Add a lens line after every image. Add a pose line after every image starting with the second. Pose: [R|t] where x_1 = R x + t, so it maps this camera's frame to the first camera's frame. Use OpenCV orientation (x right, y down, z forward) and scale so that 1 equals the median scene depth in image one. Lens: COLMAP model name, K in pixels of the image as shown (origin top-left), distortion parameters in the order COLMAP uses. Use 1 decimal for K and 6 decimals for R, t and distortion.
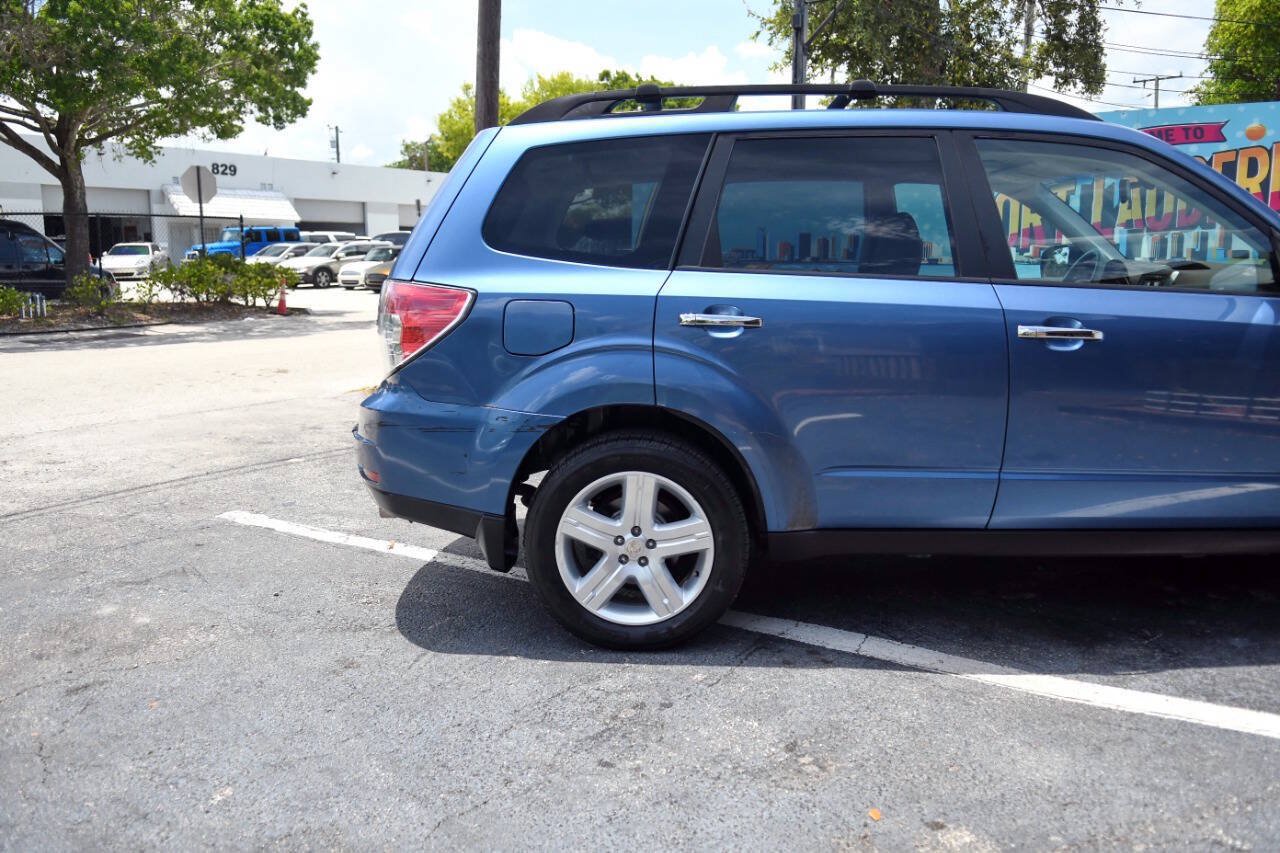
lens RADIAL K [[1006.9, 0, 643.3], [0, 1006.9, 429.8], [0, 0, 1]] dist [-0.022488, -0.029015]
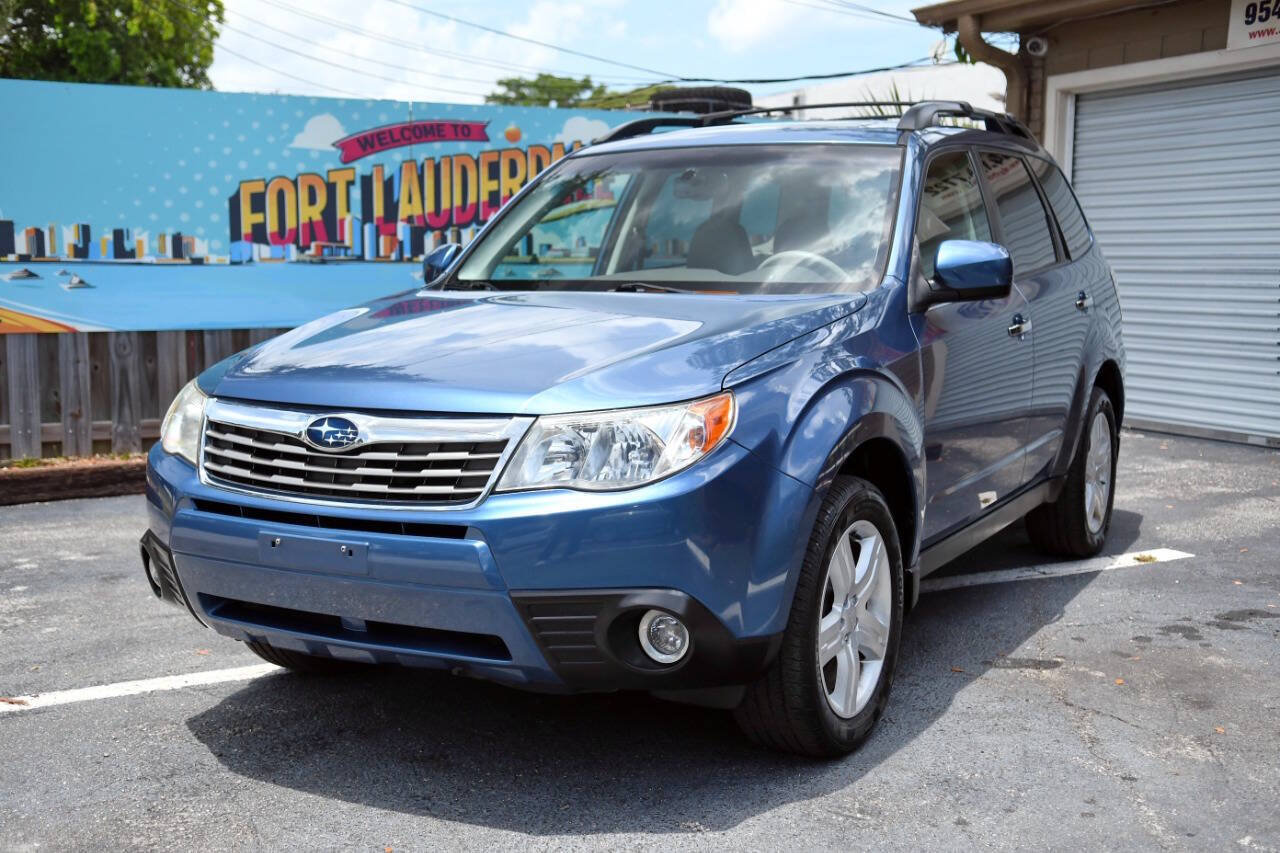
lens RADIAL K [[1464.4, 0, 648.3], [0, 1464.4, 429.6], [0, 0, 1]] dist [0.058459, 0.000000]
pose [[0.514616, -0.097471, 0.851862, -0.840674], [0.142521, 0.989420, 0.027113, -0.023628], [-0.845493, 0.107455, 0.523063, 0.148920]]
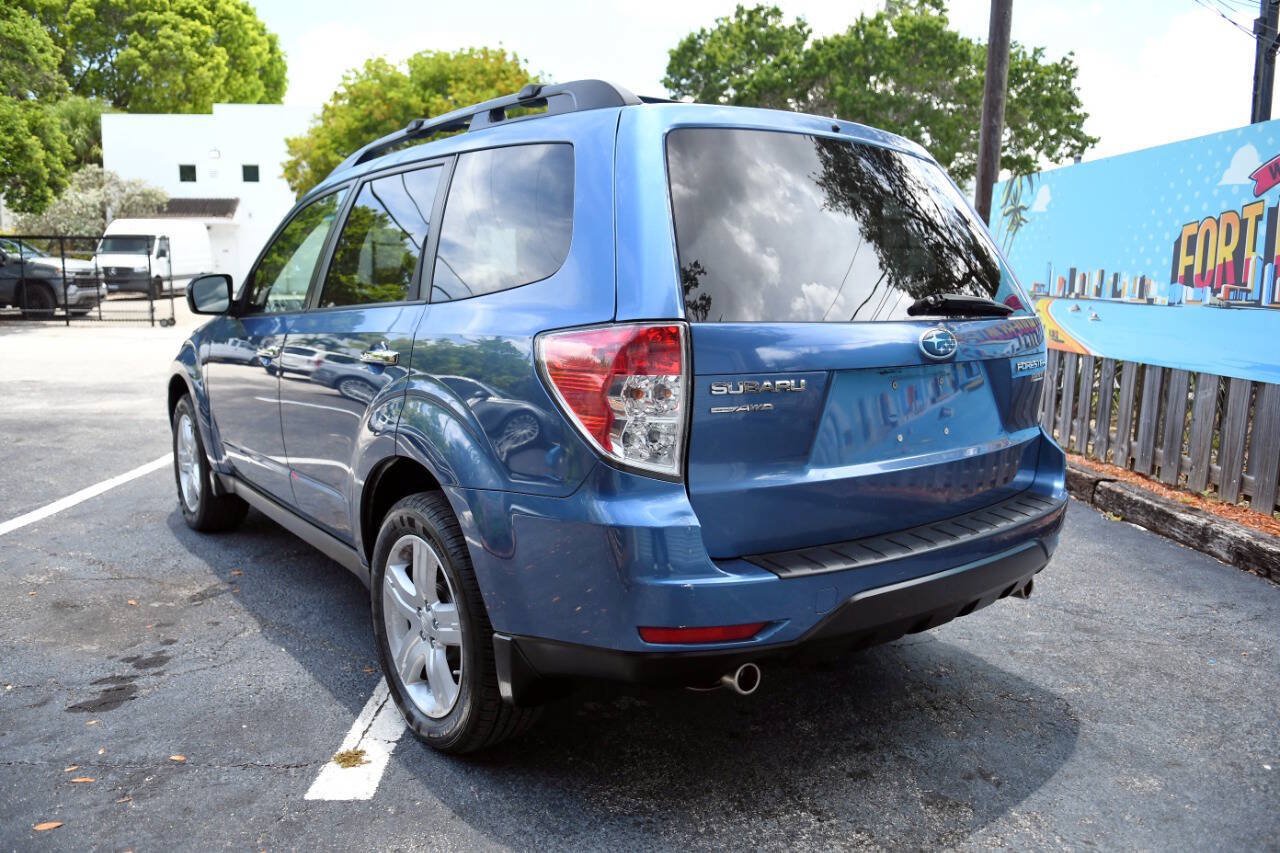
lens RADIAL K [[946.0, 0, 636.4], [0, 946.0, 417.0], [0, 0, 1]] dist [-0.030545, -0.029757]
pose [[0.577384, 0.131560, -0.805803, 1.085451], [-0.153840, 0.986785, 0.050876, -0.063991], [0.801848, 0.094590, 0.589994, 0.269955]]
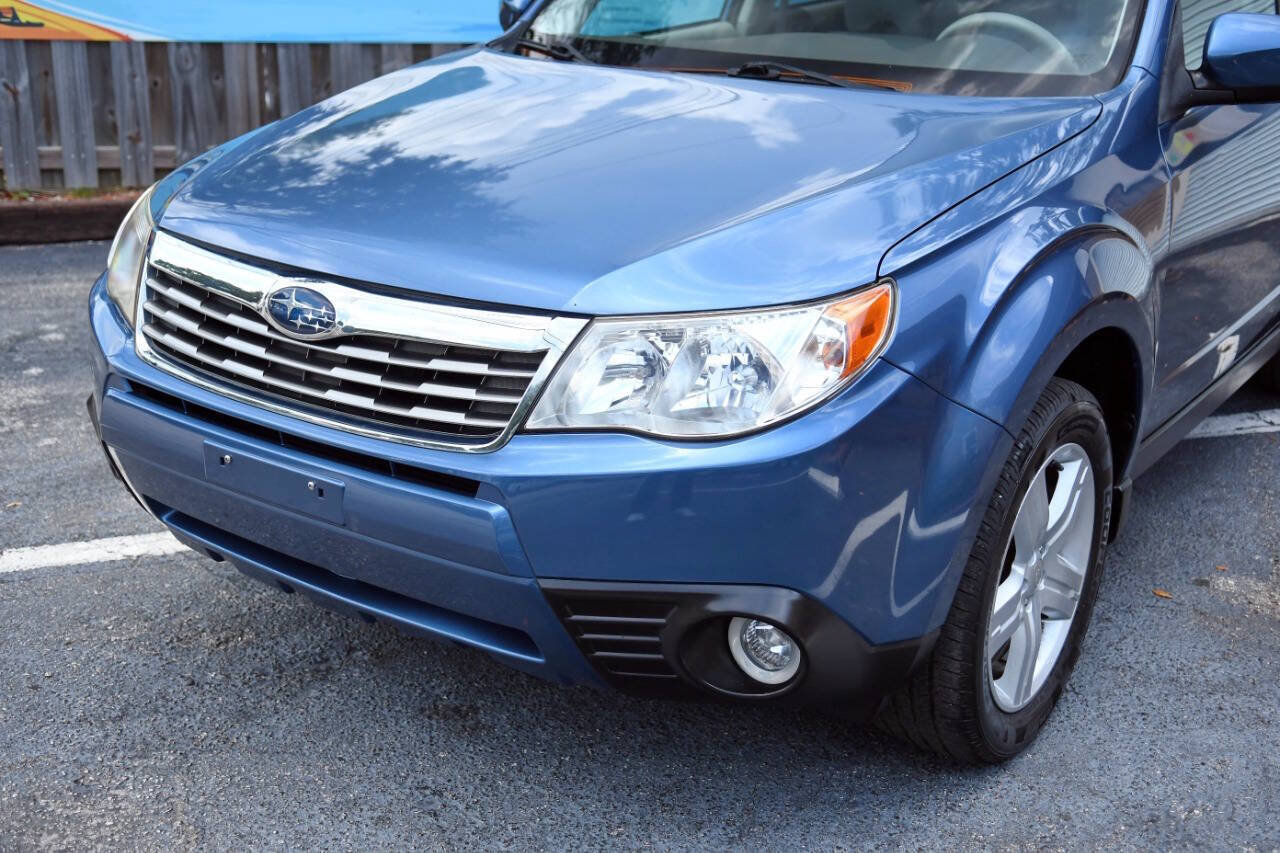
lens RADIAL K [[1464.4, 0, 646.6], [0, 1464.4, 424.1], [0, 0, 1]] dist [0.058459, 0.000000]
pose [[0.601615, -0.236701, 0.762910, -0.615912], [0.102318, 0.970055, 0.220284, -0.087048], [-0.792206, -0.054467, 0.607819, 0.265545]]
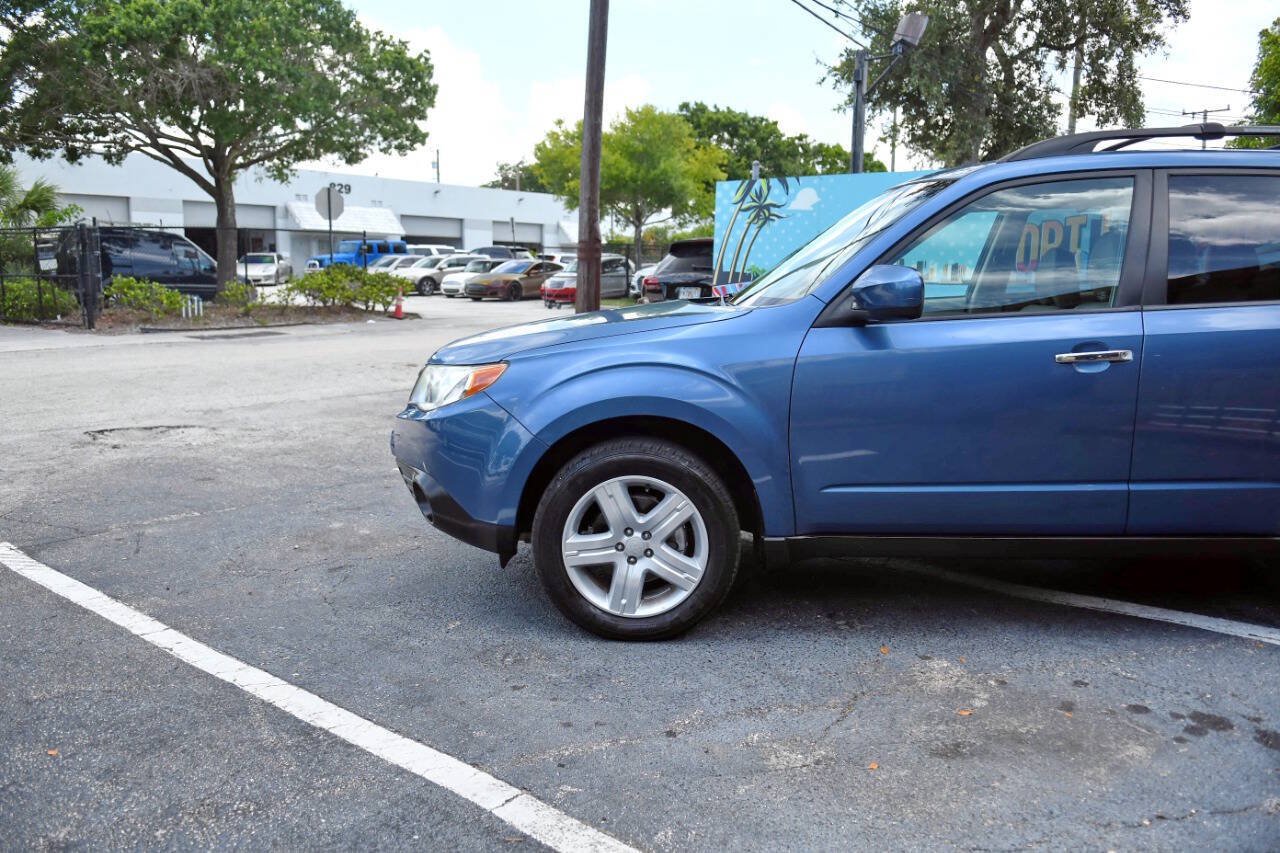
lens RADIAL K [[946.0, 0, 643.7], [0, 946.0, 424.3], [0, 0, 1]] dist [-0.030545, -0.029757]
pose [[0.997295, 0.025300, -0.069019, -0.021517], [-0.025934, 0.999629, -0.008299, 0.033732], [0.068783, 0.010066, 0.997581, -0.228634]]
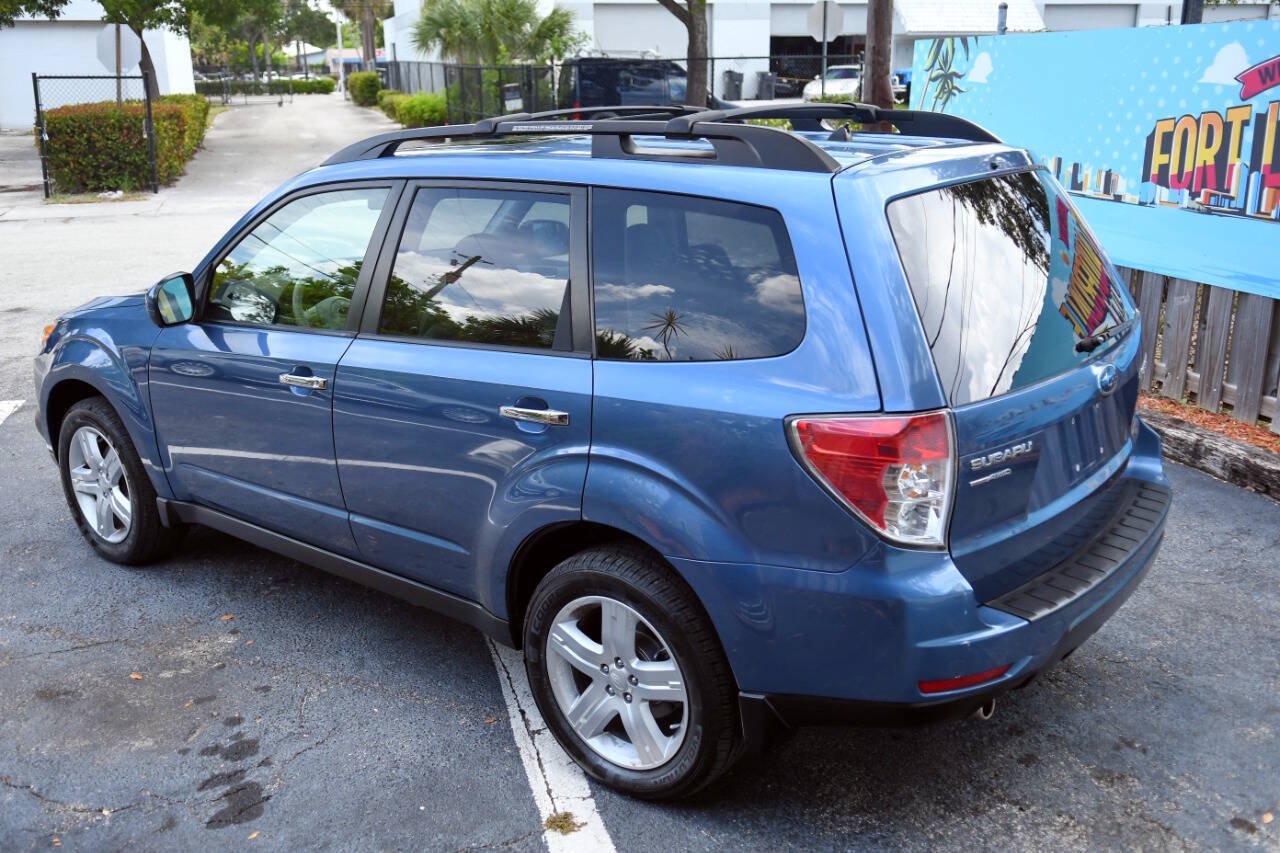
lens RADIAL K [[1195.0, 0, 641.0], [0, 1195.0, 418.3], [0, 0, 1]] dist [0.002944, 0.000000]
pose [[0.755838, 0.176093, -0.630635, 1.004004], [-0.097495, 0.982687, 0.157546, -0.165126], [0.647459, -0.057595, 0.759920, -0.021889]]
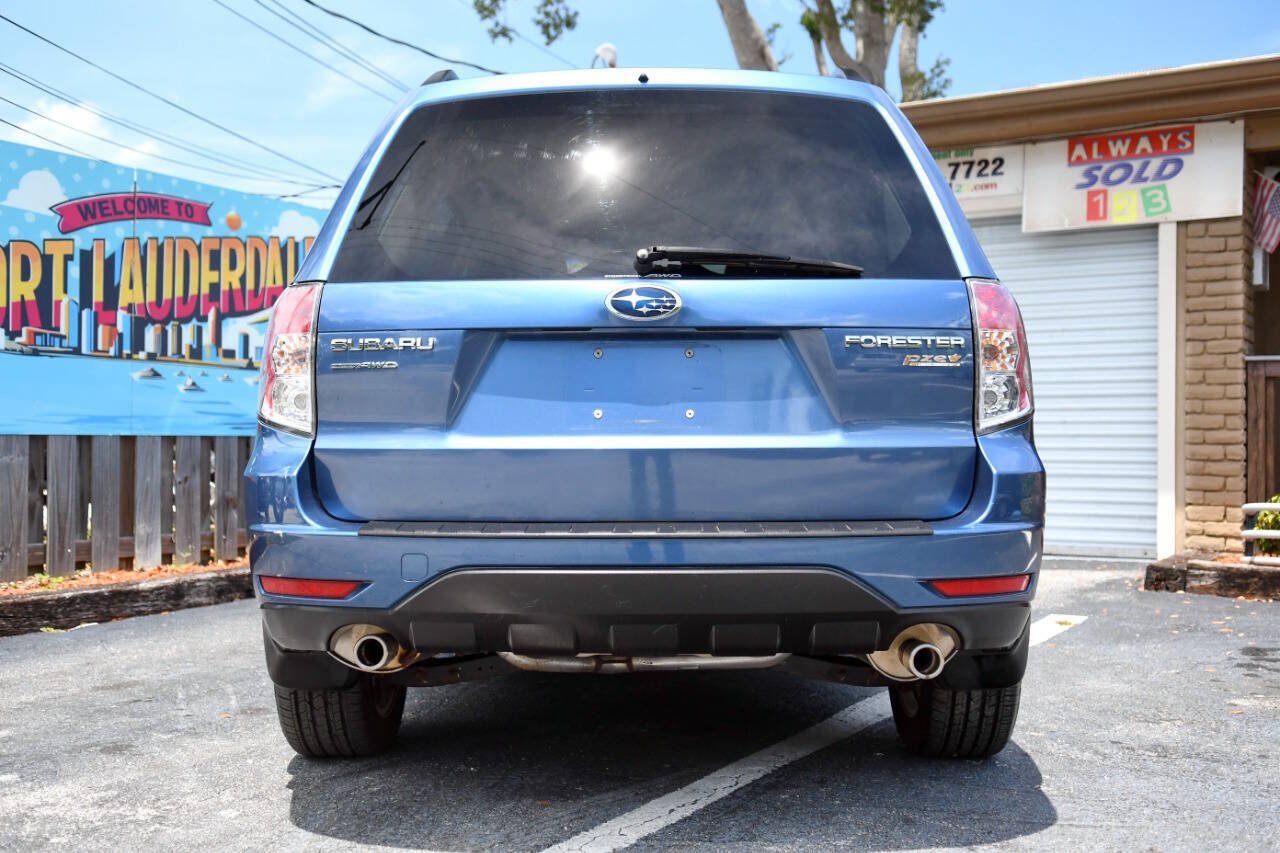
lens RADIAL K [[1356.5, 0, 638.4], [0, 1356.5, 435.5], [0, 0, 1]] dist [0.032128, 0.000000]
pose [[-0.037088, 0.007502, 0.999284, -0.827561], [0.163954, 0.986467, -0.001321, -0.060891], [-0.985770, 0.163788, -0.037816, 0.936989]]
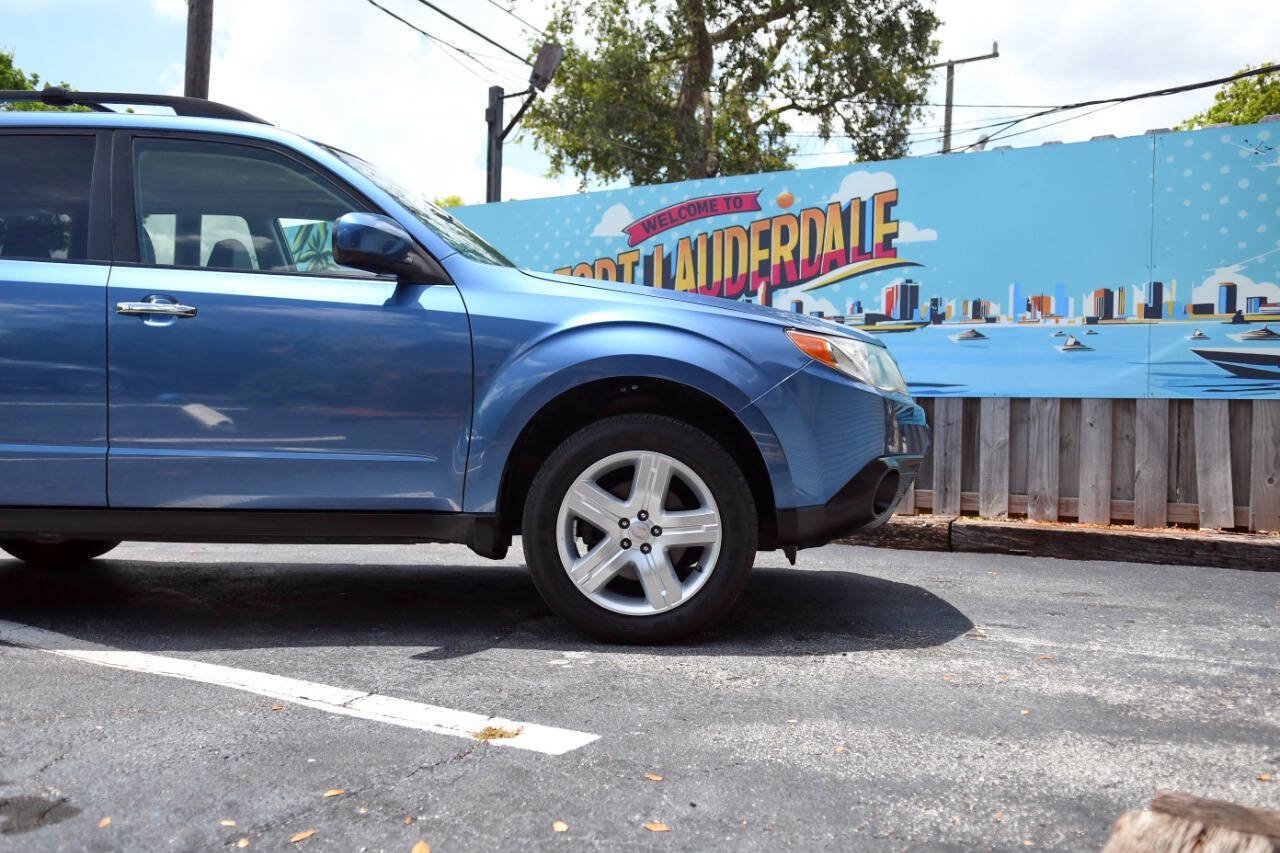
lens RADIAL K [[1131.2, 0, 646.7], [0, 1131.2, 422.5], [0, 0, 1]] dist [-0.001777, -0.026949]
pose [[0.999685, 0.021026, 0.013669, 0.615240], [-0.018550, 0.986750, -0.161183, 0.133570], [-0.016876, 0.160878, 0.986830, -0.096720]]
